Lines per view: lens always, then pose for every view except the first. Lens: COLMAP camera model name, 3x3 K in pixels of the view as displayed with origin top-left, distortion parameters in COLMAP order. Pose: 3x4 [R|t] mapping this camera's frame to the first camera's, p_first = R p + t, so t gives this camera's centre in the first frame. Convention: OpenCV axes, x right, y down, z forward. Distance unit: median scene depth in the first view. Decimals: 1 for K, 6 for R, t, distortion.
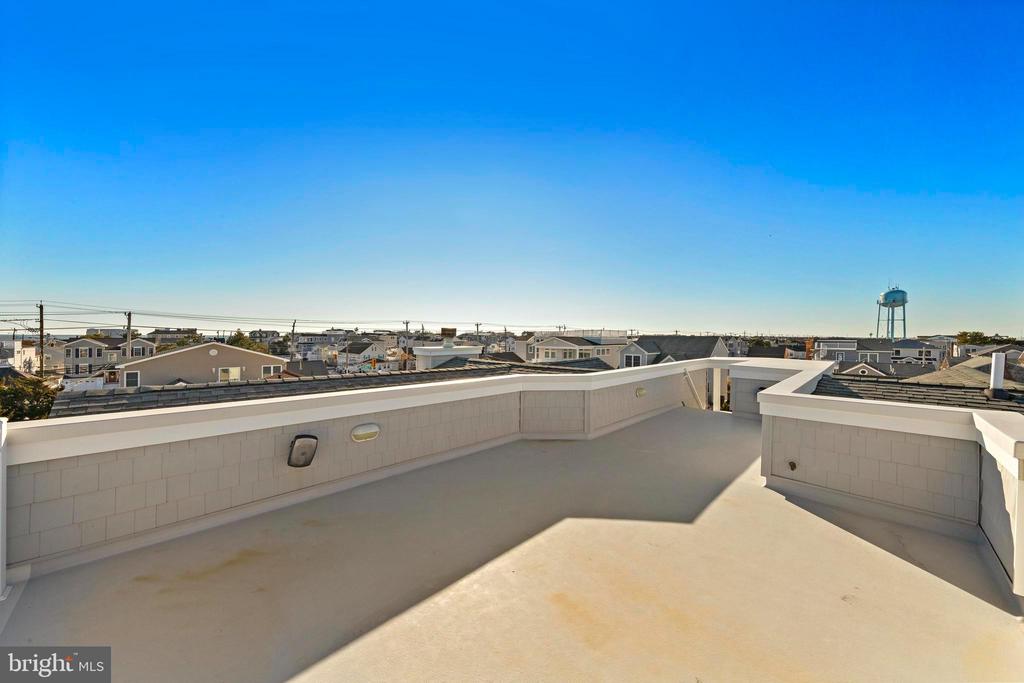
lens RADIAL K [[365.8, 0, 512.0], [0, 365.8, 341.5], [0, 0, 1]] dist [-0.002220, -0.000089]
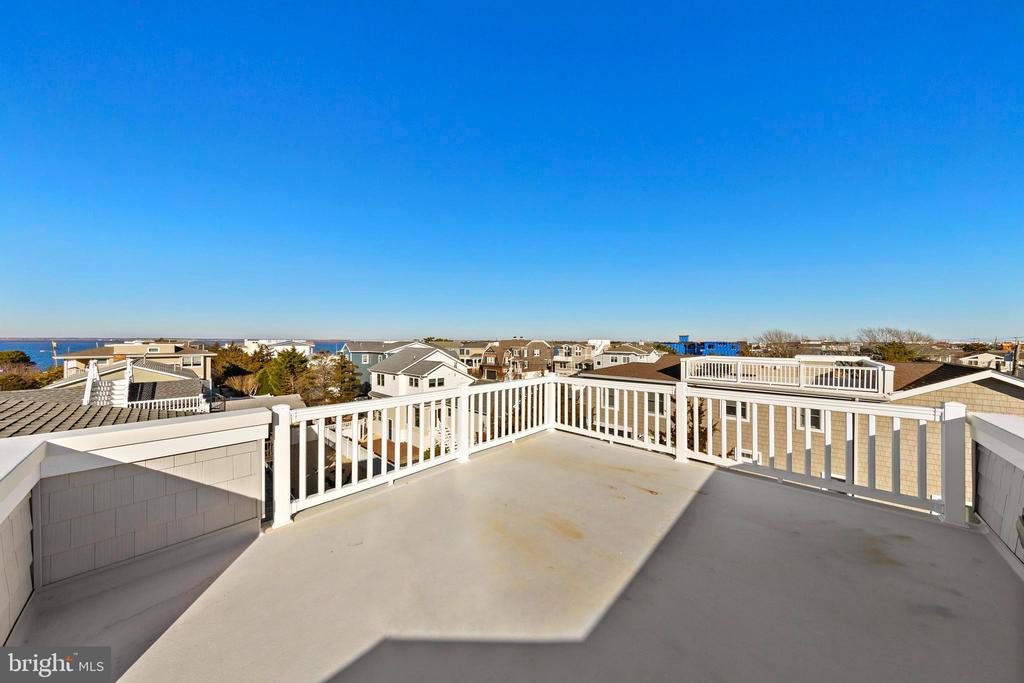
lens RADIAL K [[325.1, 0, 512.0], [0, 325.1, 341.5], [0, 0, 1]] dist [0.000998, 0.000031]
pose [[-0.999734, -0.003308, -0.022844, 0.304015], [-0.003529, 0.999947, 0.009621, -0.027549], [0.022811, 0.009699, -0.999693, 1.683940]]
